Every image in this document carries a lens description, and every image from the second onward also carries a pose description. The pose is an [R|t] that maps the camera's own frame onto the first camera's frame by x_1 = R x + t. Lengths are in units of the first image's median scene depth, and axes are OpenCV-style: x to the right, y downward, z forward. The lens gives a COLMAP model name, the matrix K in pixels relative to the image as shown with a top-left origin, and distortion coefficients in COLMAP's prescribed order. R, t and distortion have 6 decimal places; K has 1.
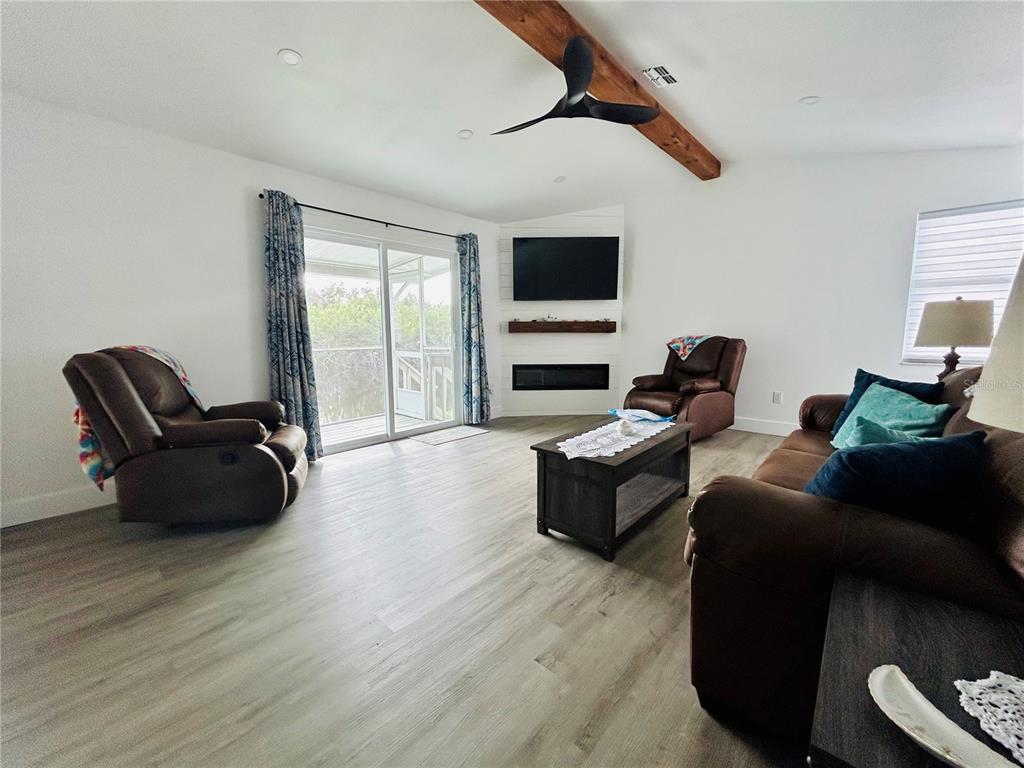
lens RADIAL K [[413.7, 0, 513.1], [0, 413.7, 381.9], [0, 0, 1]] dist [0.001503, 0.000818]
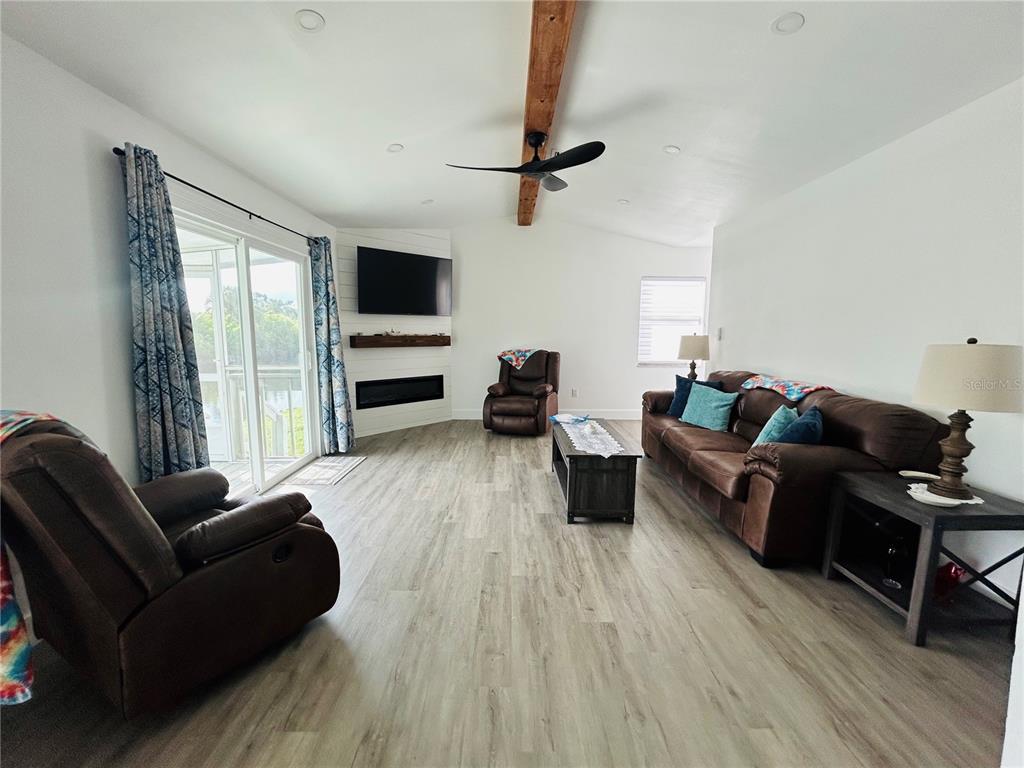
lens RADIAL K [[413.7, 0, 513.1], [0, 413.7, 381.9], [0, 0, 1]] dist [0.001503, 0.000818]
pose [[0.736495, -0.071843, 0.672617, -0.428024], [0.070529, 0.997080, 0.029272, -0.051901], [-0.672756, 0.025880, 0.739411, 0.094787]]
